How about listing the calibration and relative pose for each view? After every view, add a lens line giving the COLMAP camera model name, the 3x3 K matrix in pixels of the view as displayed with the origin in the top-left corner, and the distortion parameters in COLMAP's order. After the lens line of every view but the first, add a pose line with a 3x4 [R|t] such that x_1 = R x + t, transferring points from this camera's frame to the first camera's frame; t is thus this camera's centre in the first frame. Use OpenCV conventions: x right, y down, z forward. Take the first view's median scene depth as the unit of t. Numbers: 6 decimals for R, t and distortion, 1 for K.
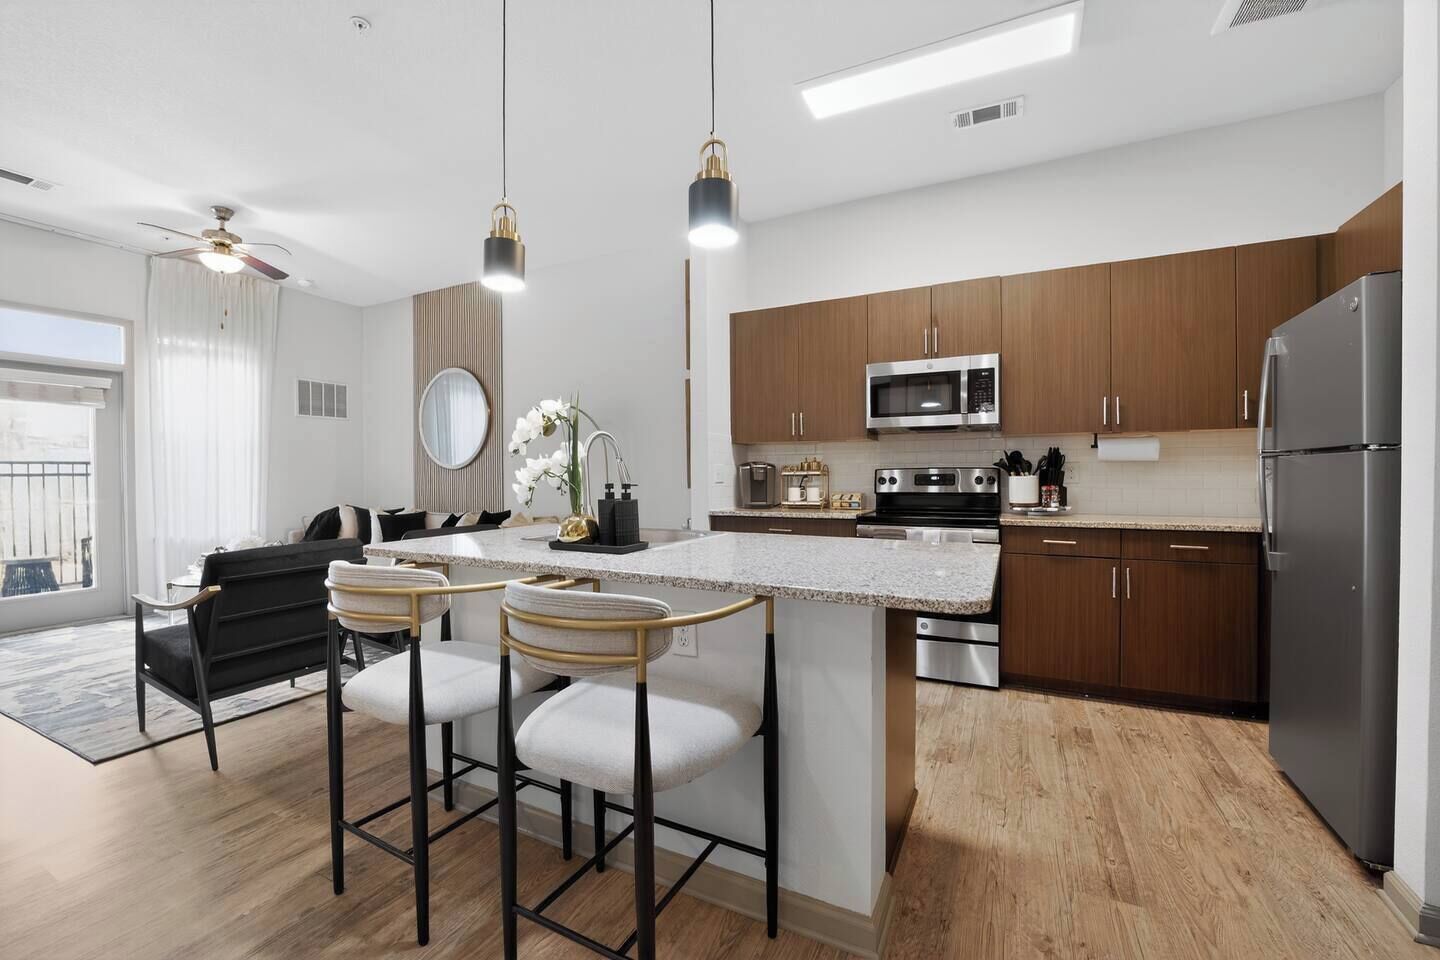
lens RADIAL K [[593.0, 0, 714.0], [0, 593.0, 466.3], [0, 0, 1]] dist [0.001111, 0.000422]
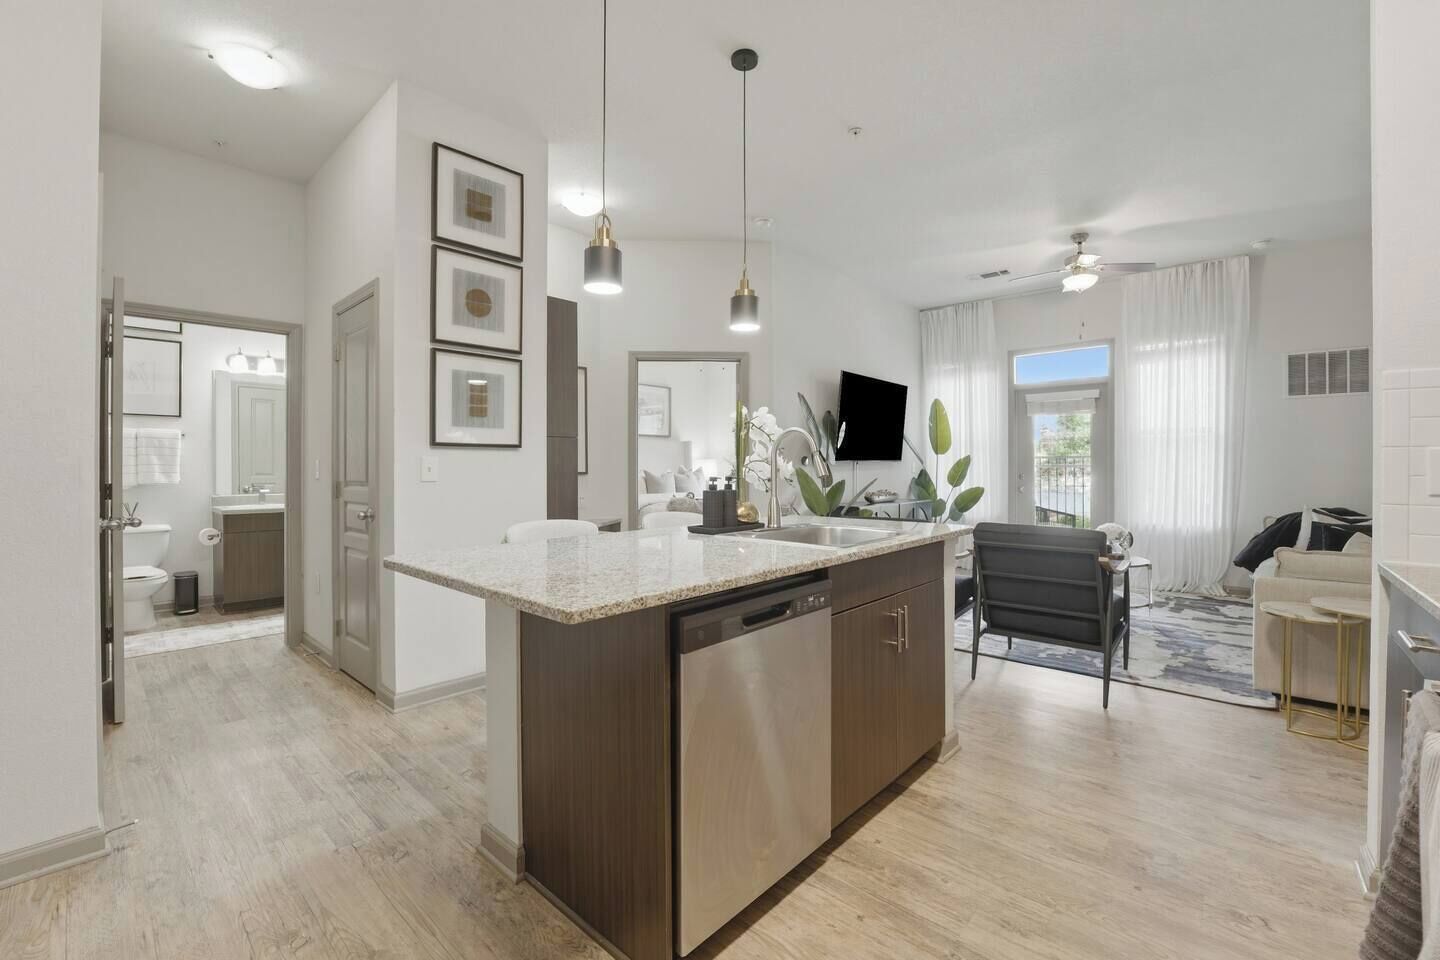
lens RADIAL K [[593.0, 0, 714.0], [0, 593.0, 466.3], [0, 0, 1]] dist [0.001111, 0.000422]
pose [[-0.261024, 0.005253, -0.965318, 0.461667], [0.010938, 0.999937, 0.002484, 0.002113], [0.965270, -0.009910, -0.261065, 0.614138]]
